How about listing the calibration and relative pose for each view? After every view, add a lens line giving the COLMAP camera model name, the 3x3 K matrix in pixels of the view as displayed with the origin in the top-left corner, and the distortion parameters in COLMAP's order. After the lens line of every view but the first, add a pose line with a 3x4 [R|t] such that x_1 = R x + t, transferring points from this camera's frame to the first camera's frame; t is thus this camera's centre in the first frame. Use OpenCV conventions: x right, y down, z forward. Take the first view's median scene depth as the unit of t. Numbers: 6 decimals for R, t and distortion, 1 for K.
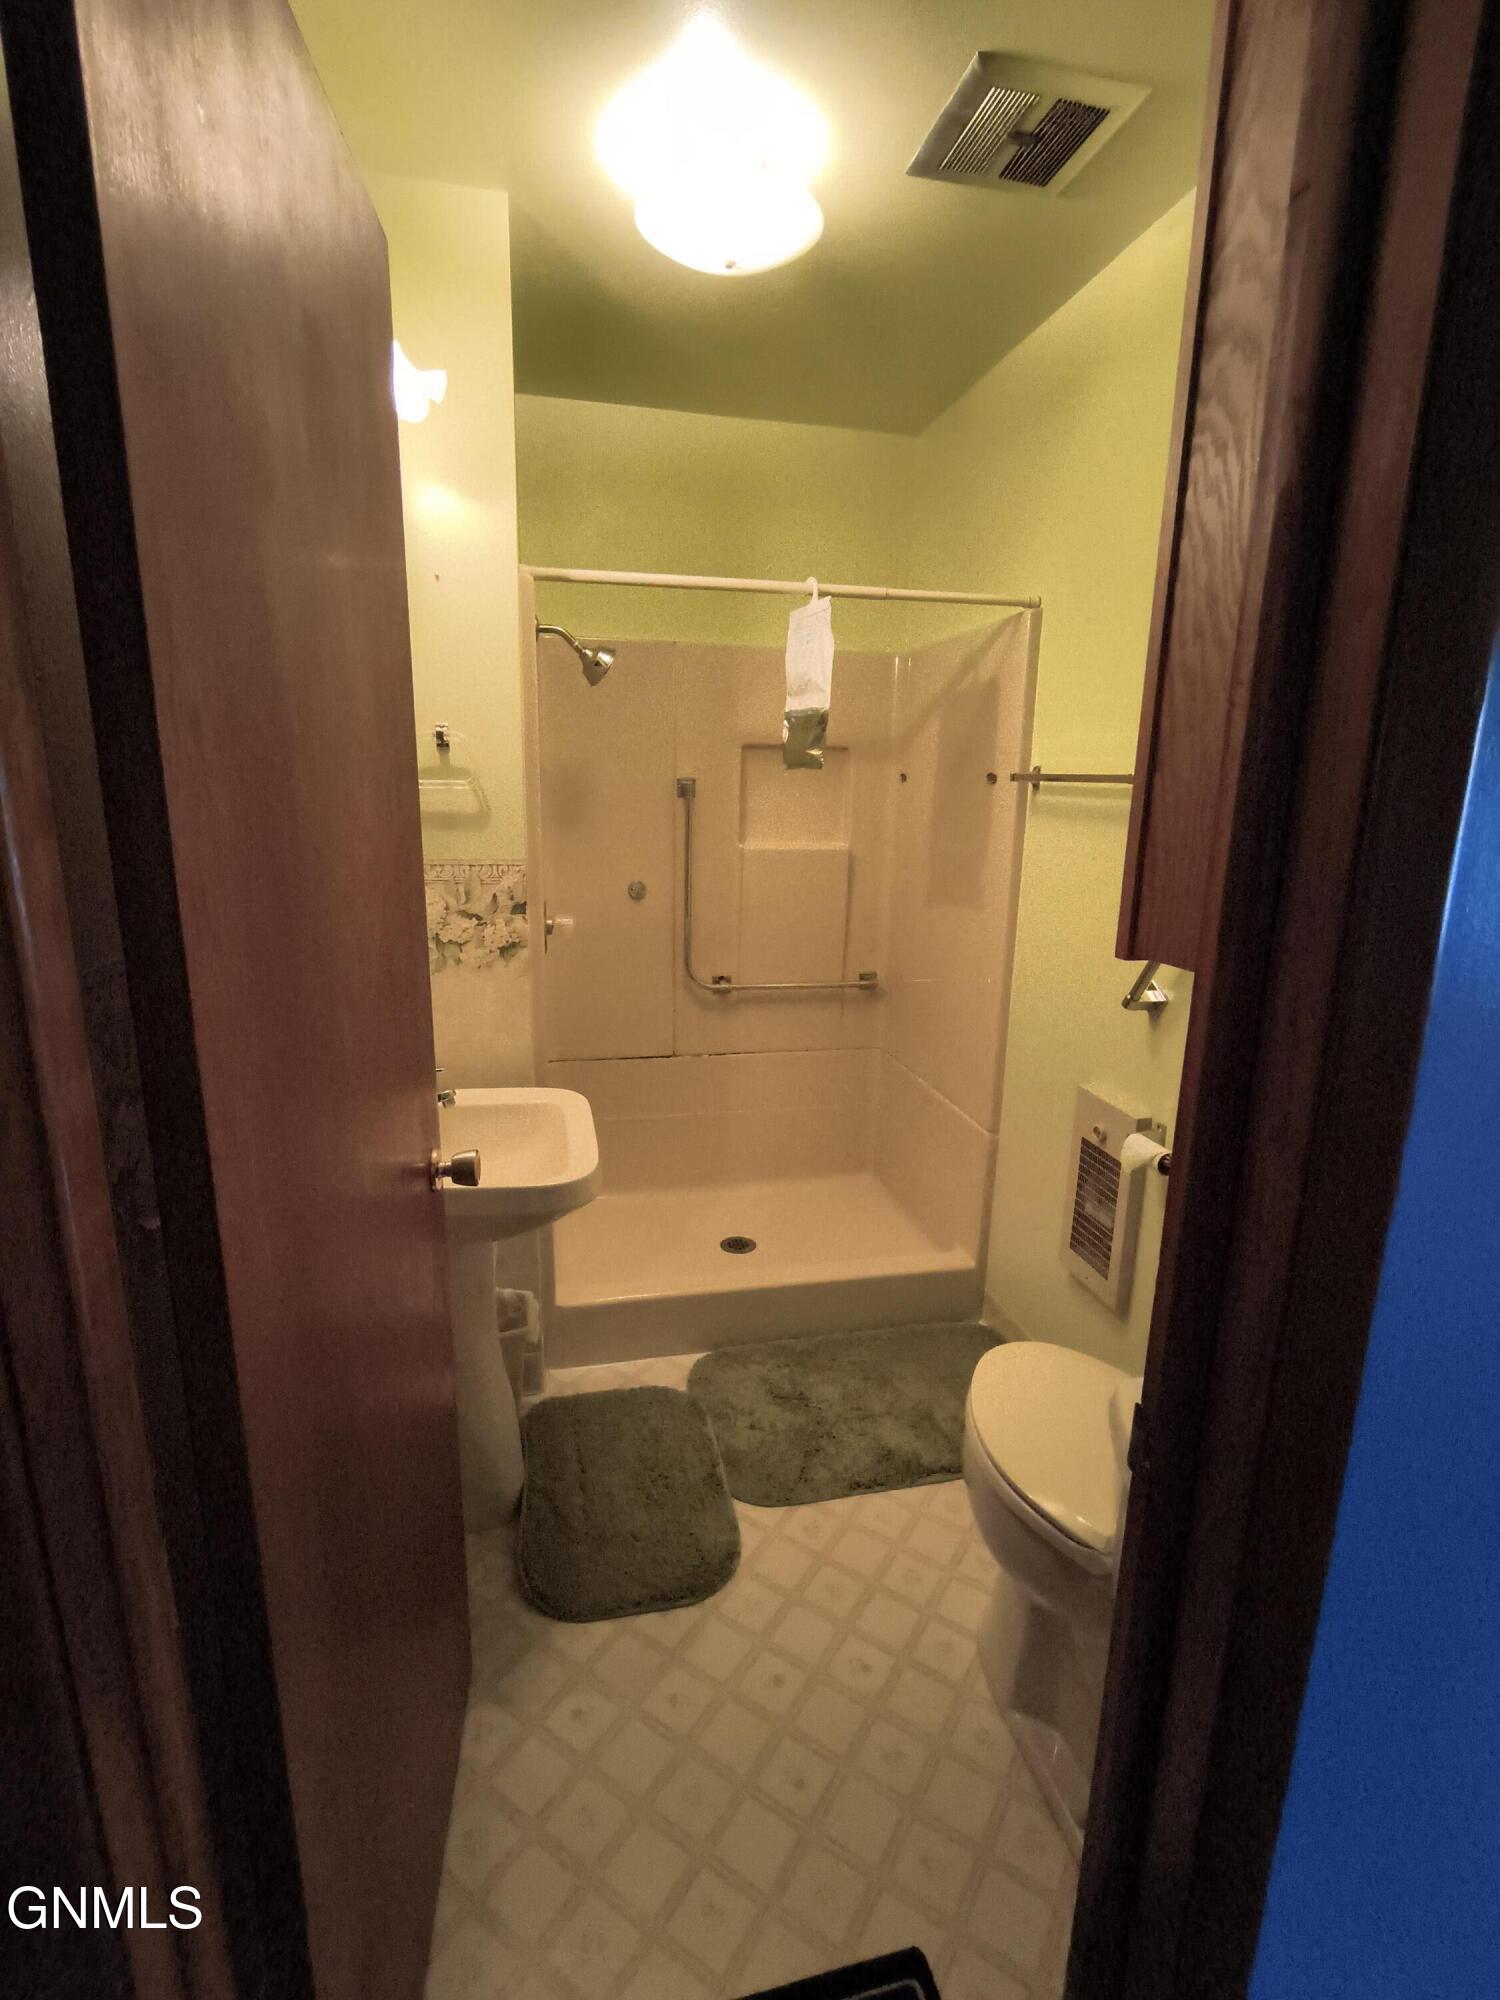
lens RADIAL K [[927.2, 0, 740.7], [0, 927.2, 995.1], [0, 0, 1]] dist [-0.009619, 0.001656]
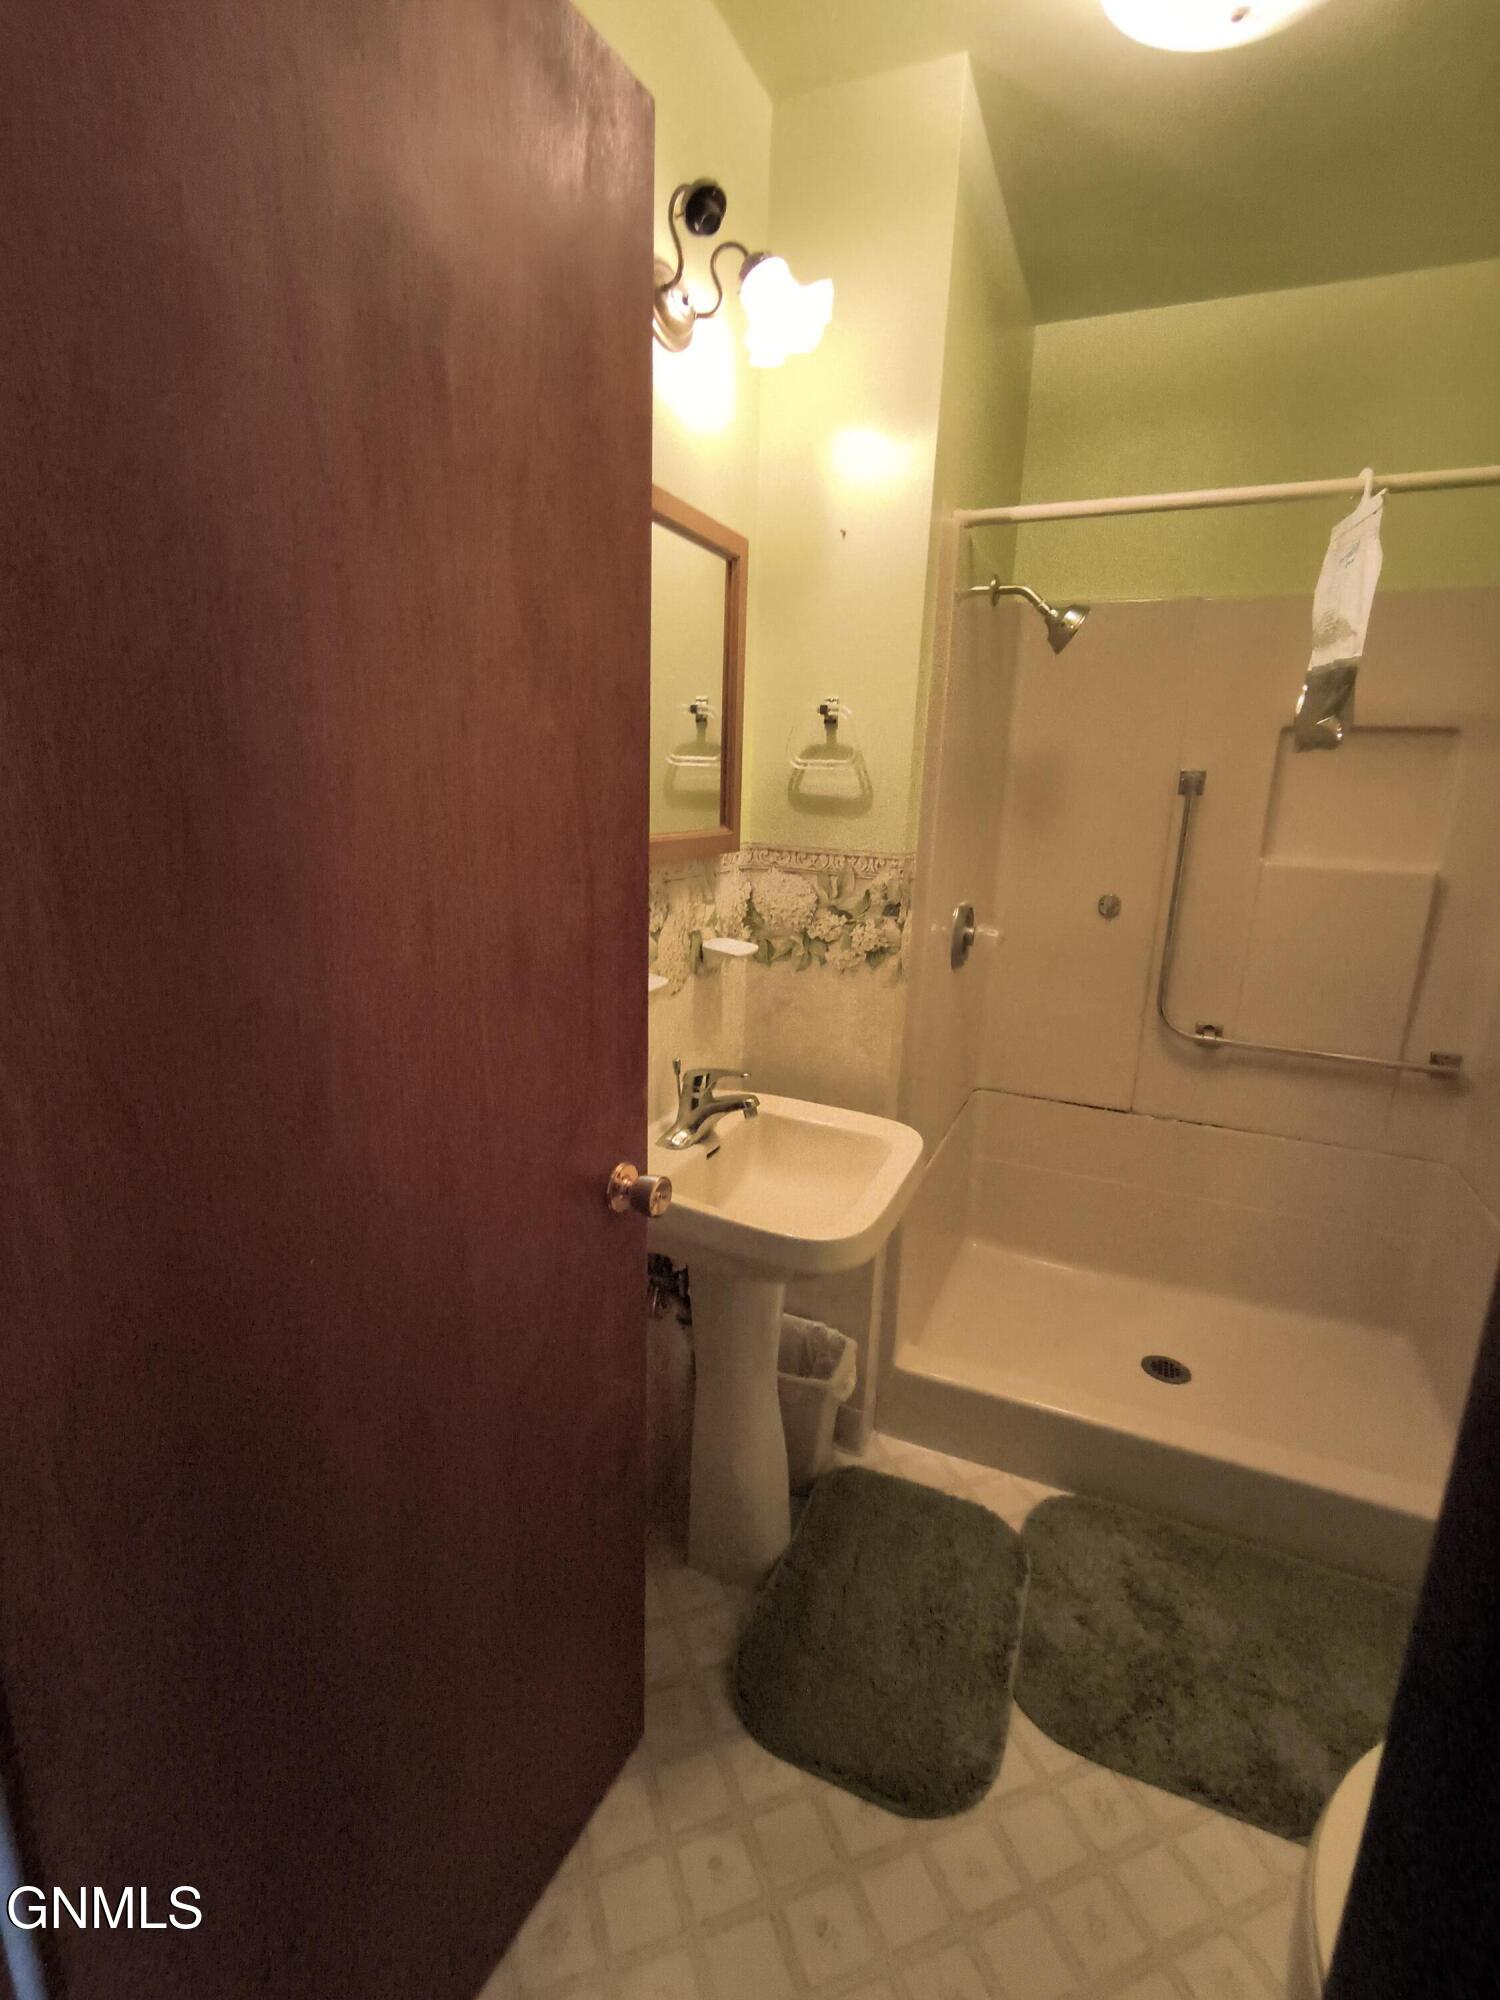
lens RADIAL K [[927.2, 0, 740.7], [0, 927.2, 995.1], [0, 0, 1]] dist [-0.009619, 0.001656]
pose [[0.810267, 0.144055, -0.568080, 0.149245], [-0.147888, 0.988209, 0.039655, -0.027476], [0.567095, 0.051881, 0.822017, 0.208014]]
